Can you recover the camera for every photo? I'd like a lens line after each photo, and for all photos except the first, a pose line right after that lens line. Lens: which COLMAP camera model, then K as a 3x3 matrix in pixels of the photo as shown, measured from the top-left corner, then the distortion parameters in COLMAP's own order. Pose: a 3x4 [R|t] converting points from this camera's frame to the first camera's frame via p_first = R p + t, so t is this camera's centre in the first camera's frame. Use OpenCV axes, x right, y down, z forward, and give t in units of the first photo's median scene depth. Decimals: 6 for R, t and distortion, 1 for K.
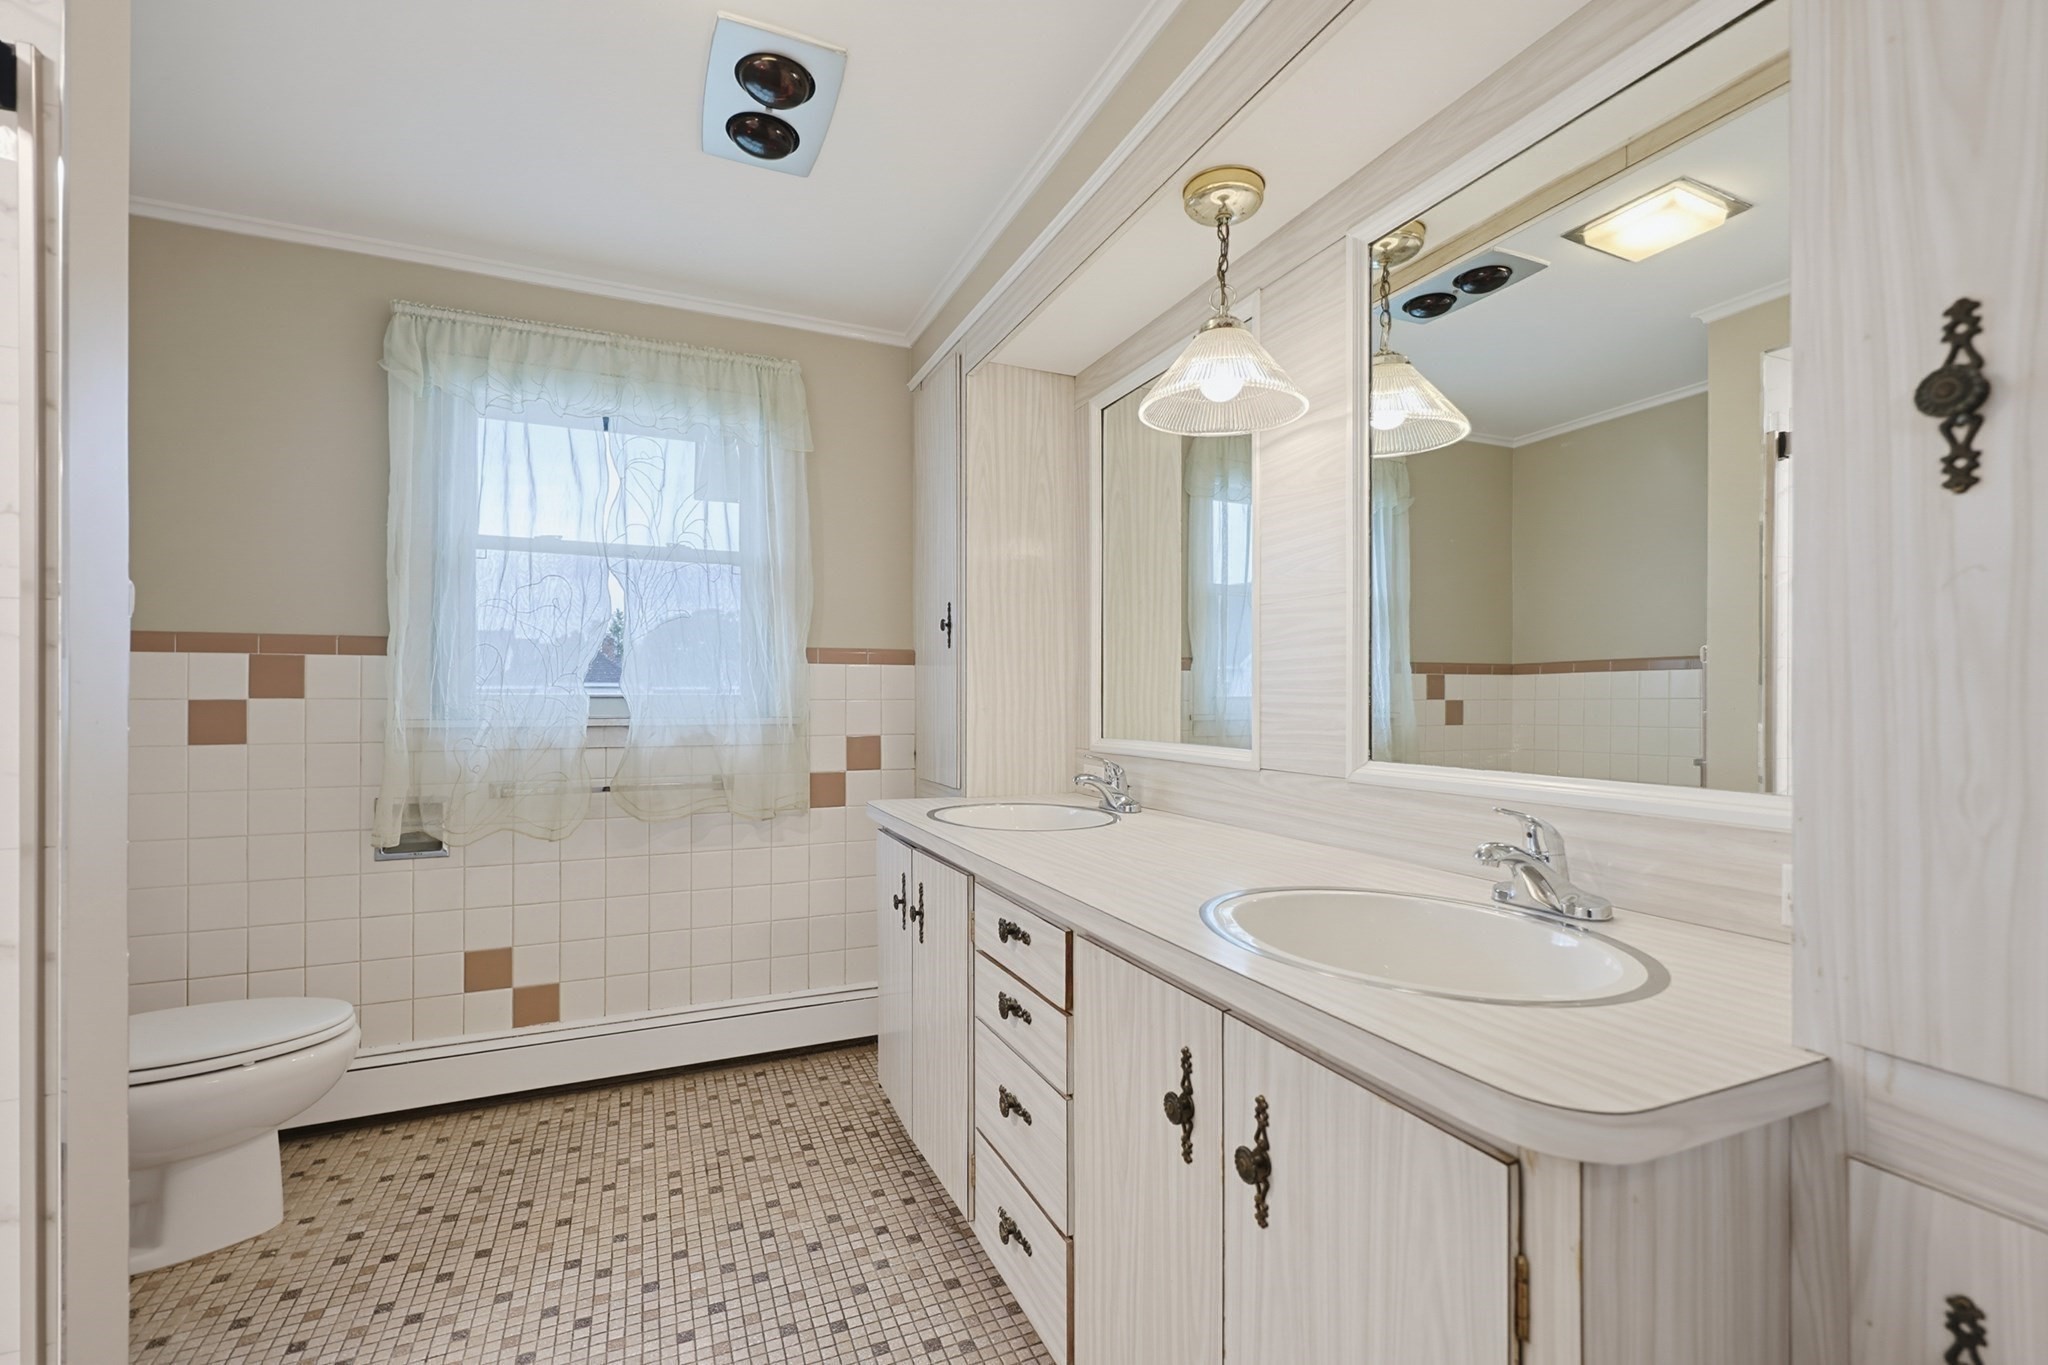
lens RADIAL K [[884.8, 0, 1042.3], [0, 884.8, 688.5], [0, 0, 1]] dist [0.007705, 0.000217]
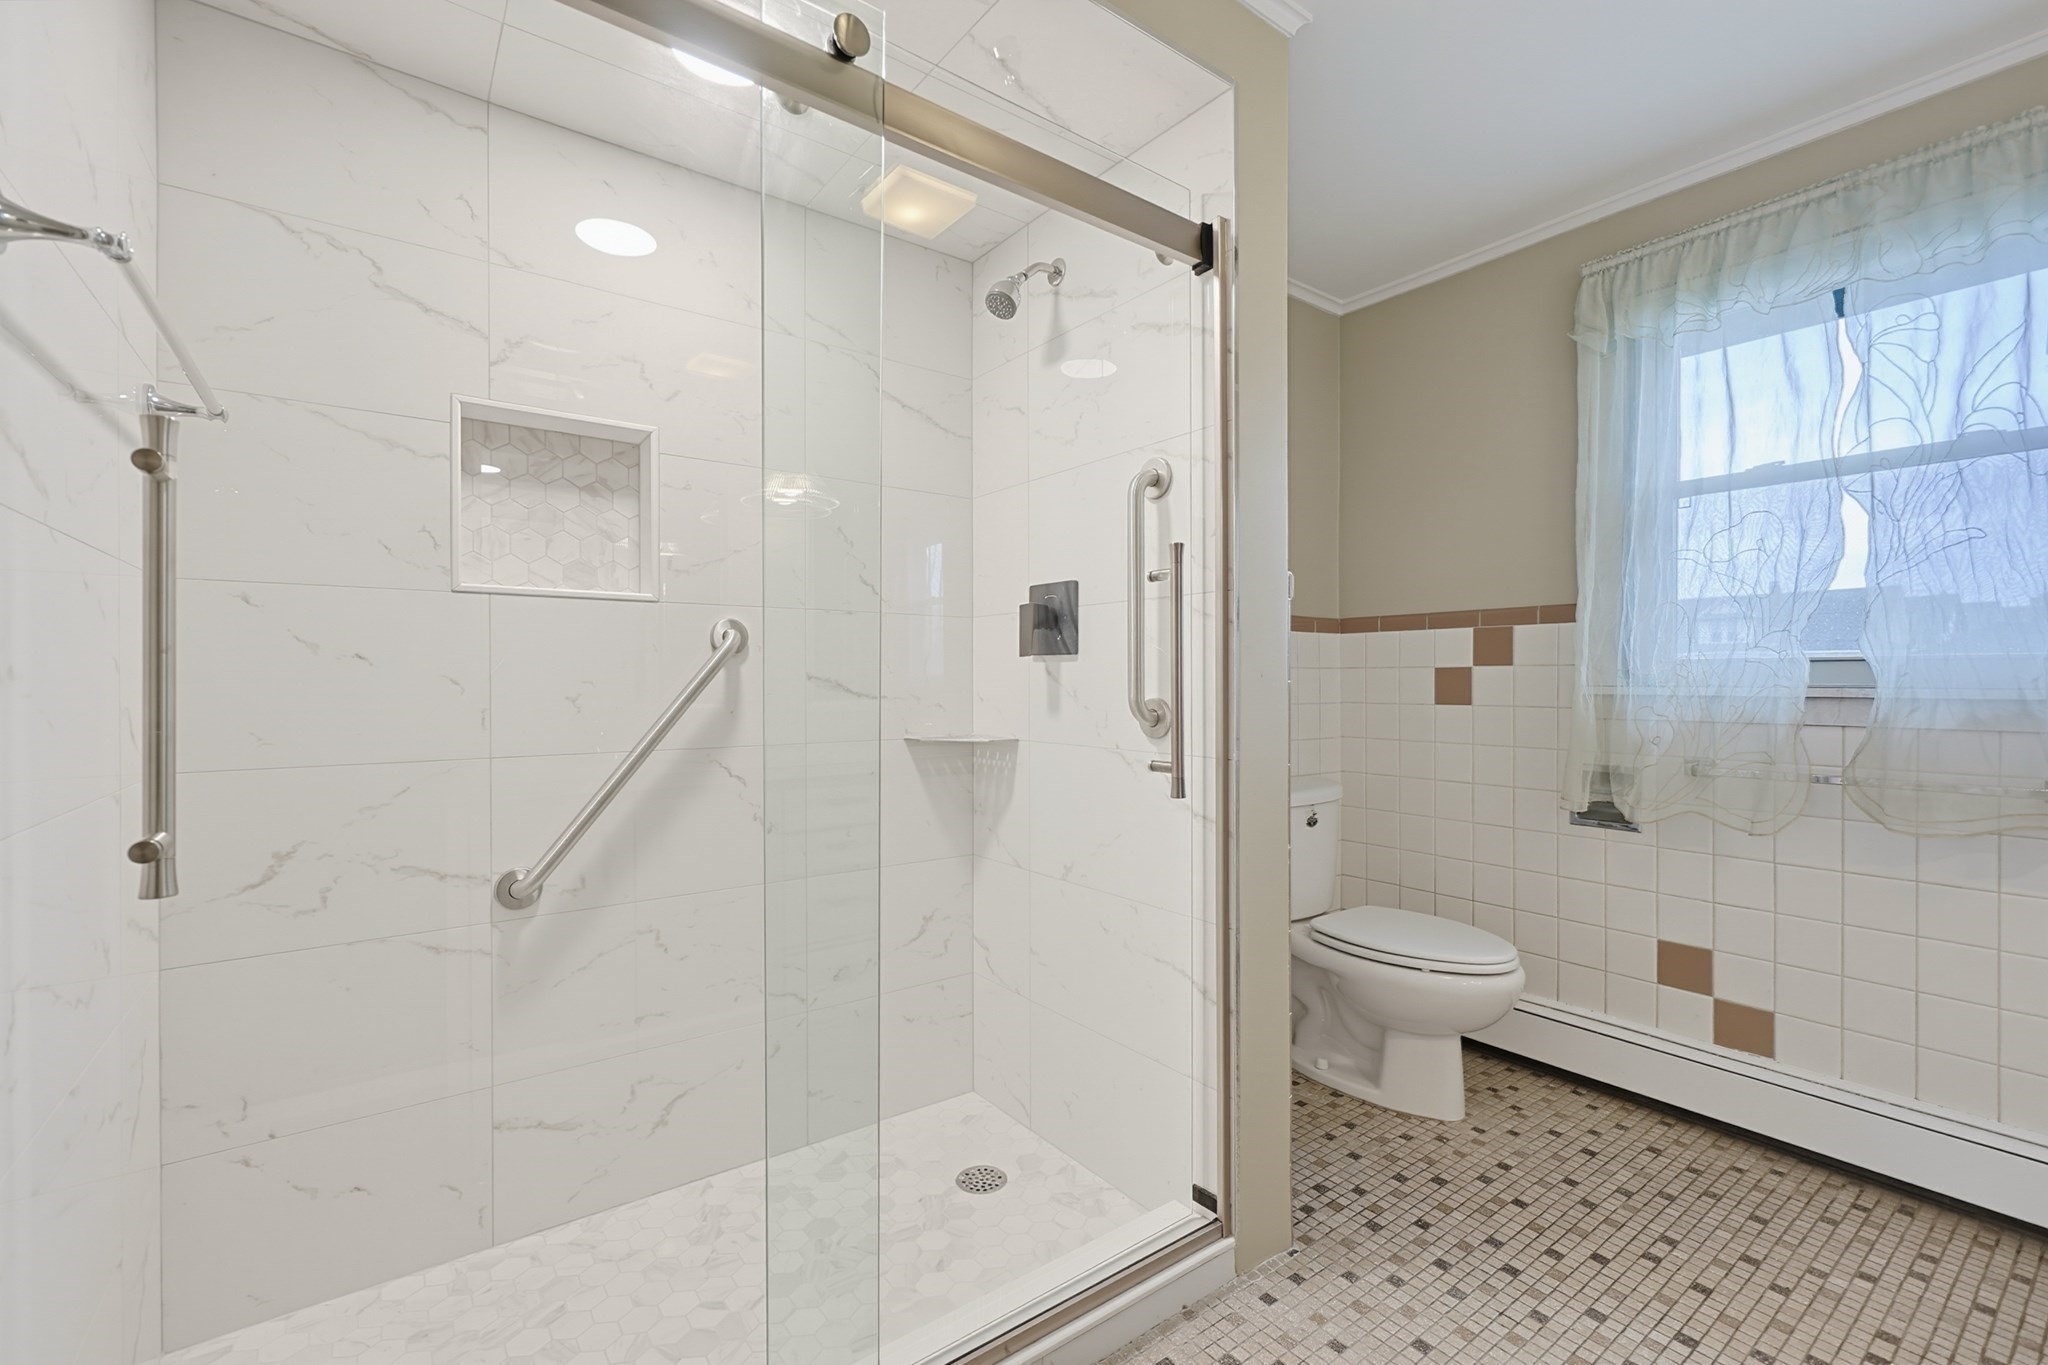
lens RADIAL K [[889.1, 0, 1044.9], [0, 889.1, 680.8], [0, 0, 1]] dist [0.003501, -0.000357]
pose [[0.213109, 0.001102, -0.977028, 0.122307], [0.011338, 0.999929, 0.003601, 0.019581], [0.976963, -0.011845, 0.213081, 0.196758]]
